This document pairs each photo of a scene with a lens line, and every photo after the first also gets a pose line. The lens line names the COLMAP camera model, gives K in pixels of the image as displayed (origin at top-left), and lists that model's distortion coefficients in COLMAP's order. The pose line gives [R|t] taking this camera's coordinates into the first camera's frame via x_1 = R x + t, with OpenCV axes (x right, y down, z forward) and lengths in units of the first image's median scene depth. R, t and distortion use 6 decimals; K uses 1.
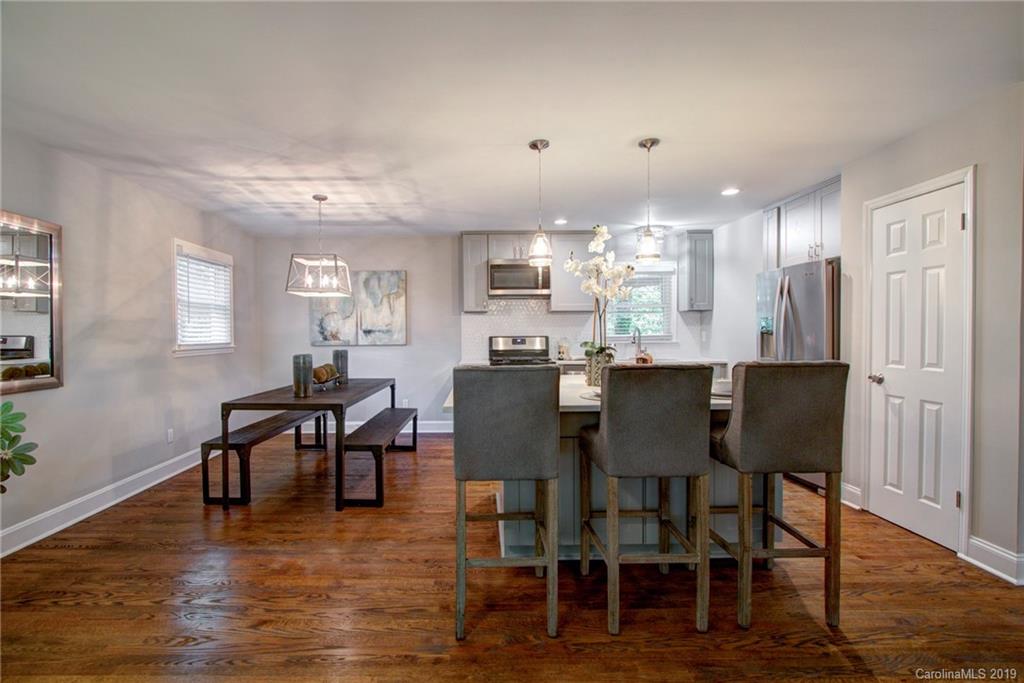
lens RADIAL K [[492.4, 0, 479.8], [0, 492.4, 345.8], [0, 0, 1]] dist [-0.022294, 0.001152]
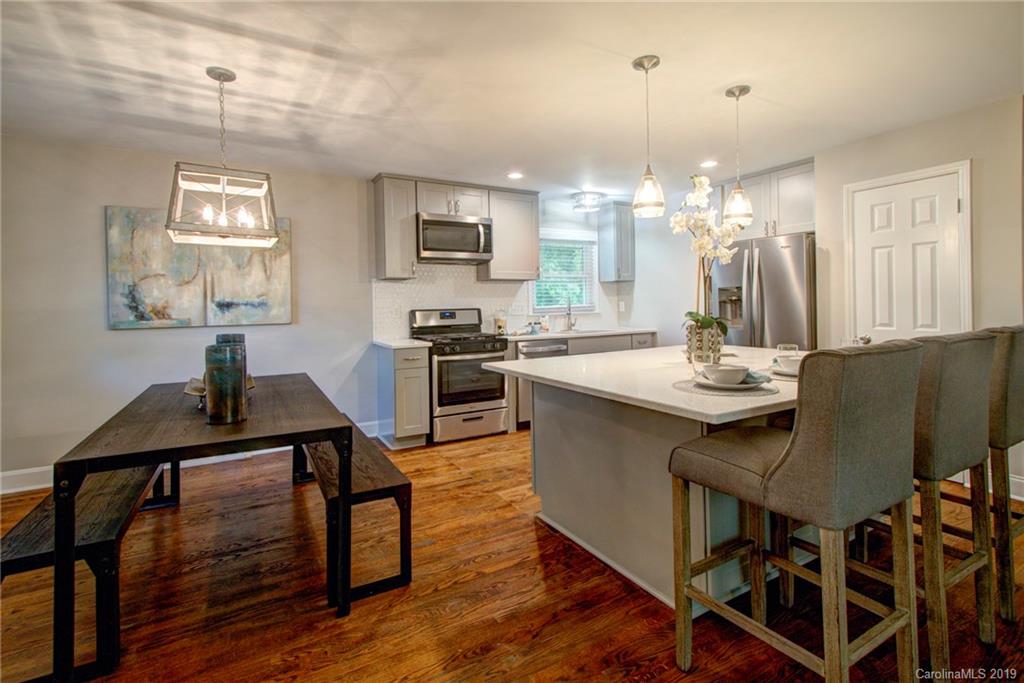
lens RADIAL K [[482.7, 0, 517.3], [0, 482.7, 308.3], [0, 0, 1]] dist [0.003314, 0.000581]
pose [[0.848243, -0.012059, 0.529469, -0.460497], [0.024622, 0.999558, -0.016679, -0.007637], [-0.529034, 0.027184, 0.848165, 0.455327]]
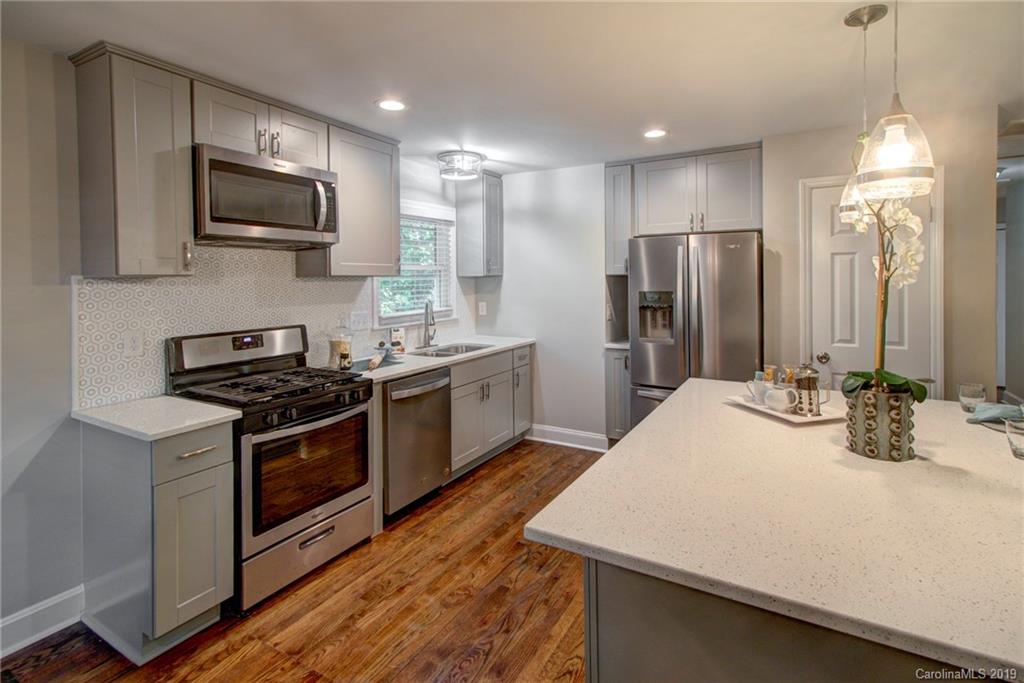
lens RADIAL K [[498.0, 0, 512.4], [0, 498.0, 286.7], [0, 0, 1]] dist [0.006596, 0.001030]
pose [[0.480179, -0.010952, 0.877102, -0.375114], [0.029981, 0.999543, -0.003932, -0.091887], [-0.876658, 0.028184, 0.480287, 1.037582]]
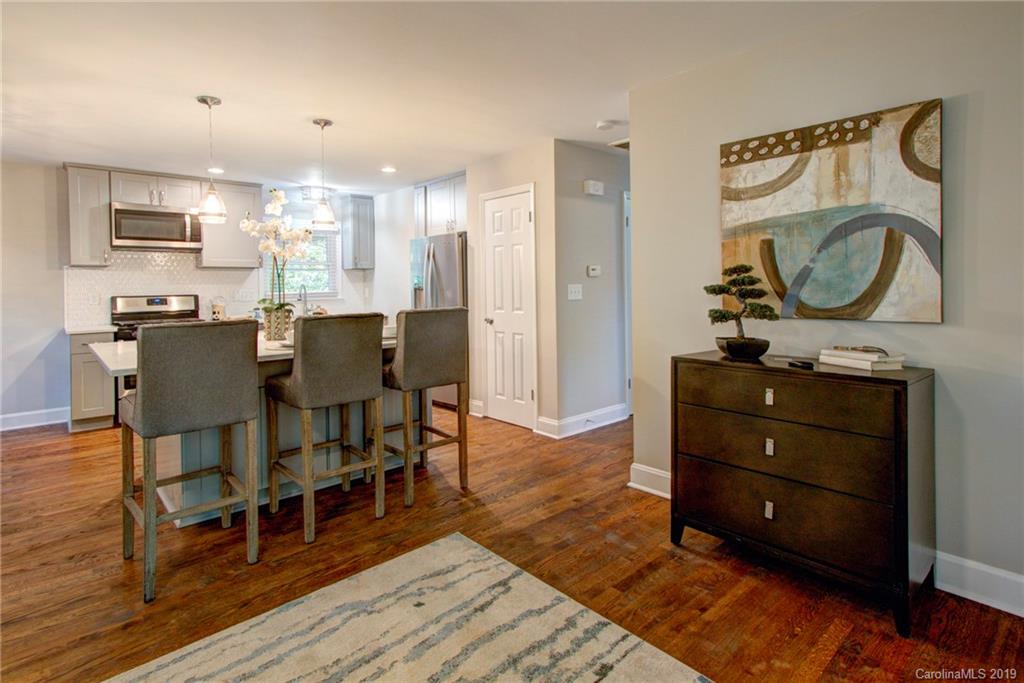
lens RADIAL K [[537.8, 0, 531.9], [0, 537.8, 286.3], [0, 0, 1]] dist [0.029851, 0.000320]
pose [[0.739707, -0.004316, 0.672915, -0.136655], [0.026738, 0.999378, -0.022983, 0.006737], [-0.672397, 0.034994, 0.739363, -0.232675]]
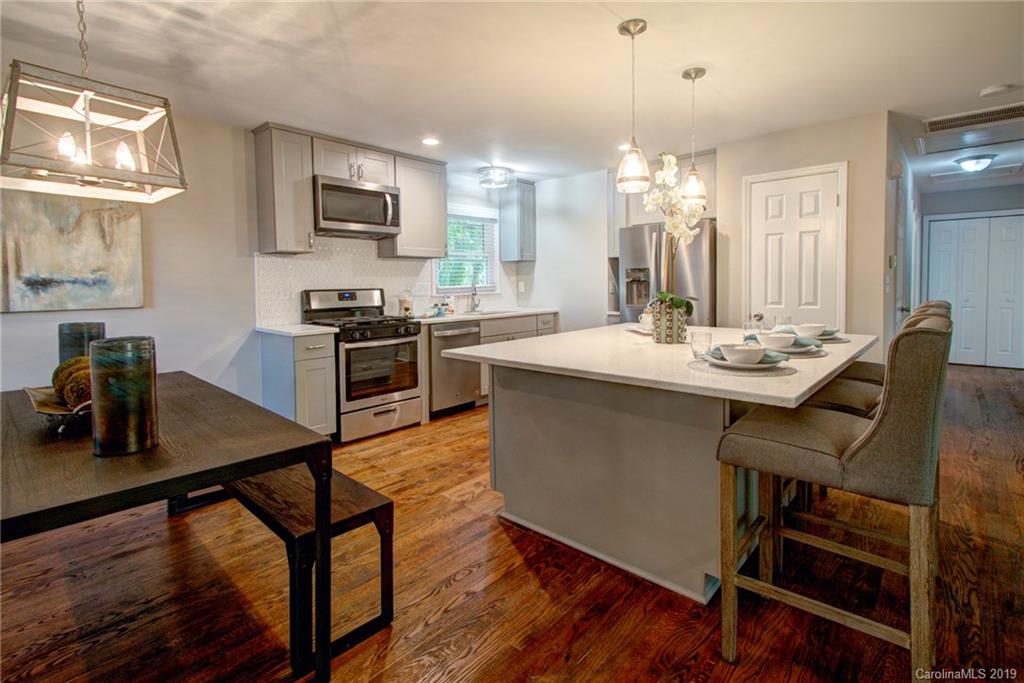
lens RADIAL K [[483.5, 0, 513.1], [0, 483.5, 302.8], [0, 0, 1]] dist [0.007442, 0.000463]
pose [[0.652398, -0.032411, 0.757183, -0.550792], [0.027083, 0.999444, 0.019445, -0.011377], [-0.757392, 0.007821, 0.652913, 0.641409]]
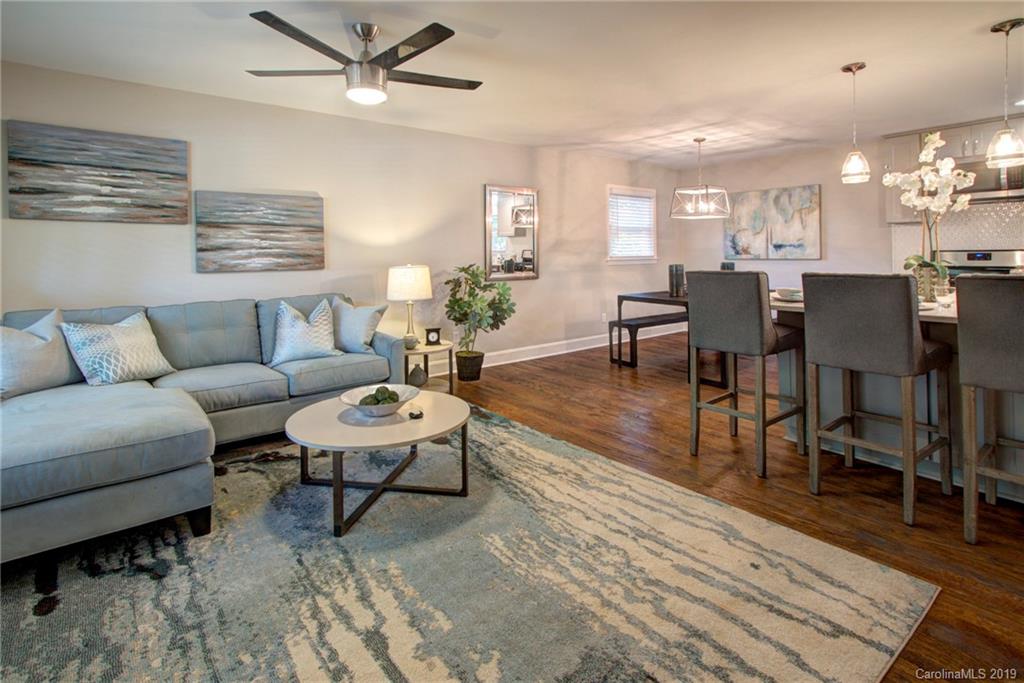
lens RADIAL K [[502.7, 0, 499.5], [0, 502.7, 287.2], [0, 0, 1]] dist [0.017516, -0.000738]
pose [[0.611943, 0.057254, -0.788827, 0.507048], [-0.016174, 0.998074, 0.059894, 0.005557], [0.790736, -0.023894, 0.611690, -0.250862]]
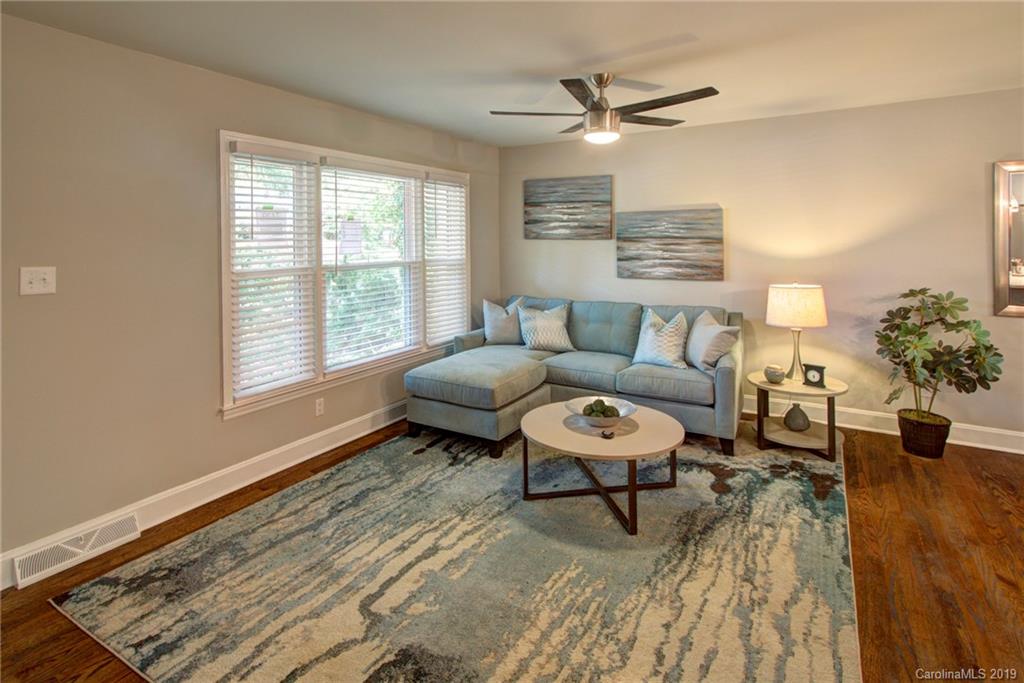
lens RADIAL K [[537.8, 0, 531.9], [0, 537.8, 286.3], [0, 0, 1]] dist [0.029851, 0.000320]
pose [[-0.496406, 0.093032, -0.863091, 0.631443], [-0.012682, 0.993358, 0.114367, -0.093204], [0.867998, 0.067718, -0.491929, 0.444564]]
